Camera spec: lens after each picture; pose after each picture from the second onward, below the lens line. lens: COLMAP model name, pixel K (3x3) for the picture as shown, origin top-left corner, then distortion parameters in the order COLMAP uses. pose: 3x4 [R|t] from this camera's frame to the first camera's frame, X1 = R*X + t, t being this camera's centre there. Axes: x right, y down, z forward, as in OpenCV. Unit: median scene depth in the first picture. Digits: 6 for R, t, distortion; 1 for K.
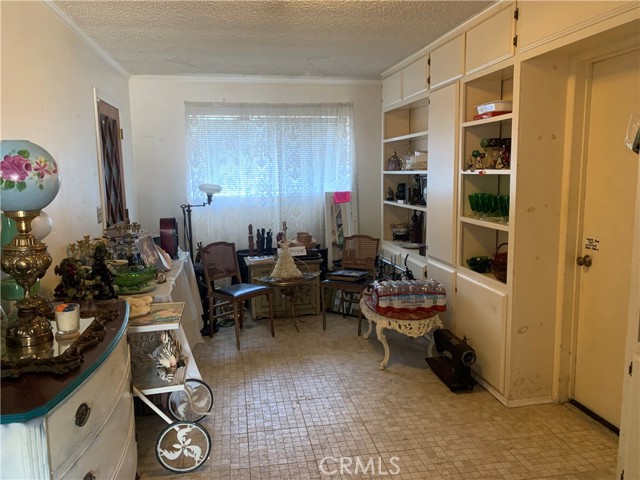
lens RADIAL K [[489.8, 0, 315.5], [0, 489.8, 228.4], [0, 0, 1]] dist [0.051419, -0.072355]
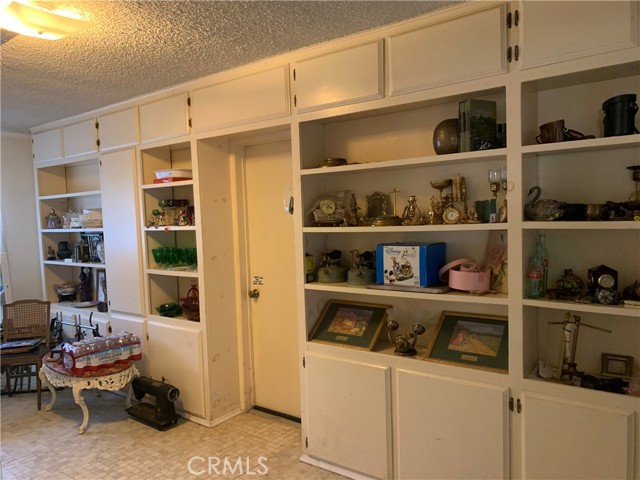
lens RADIAL K [[489.8, 0, 315.5], [0, 489.8, 228.4], [0, 0, 1]] dist [0.051419, -0.072355]
pose [[0.740431, -0.029169, 0.671499, -0.167970], [0.102131, 0.992340, -0.069509, 0.000430], [-0.664327, 0.120048, 0.737738, -0.072283]]
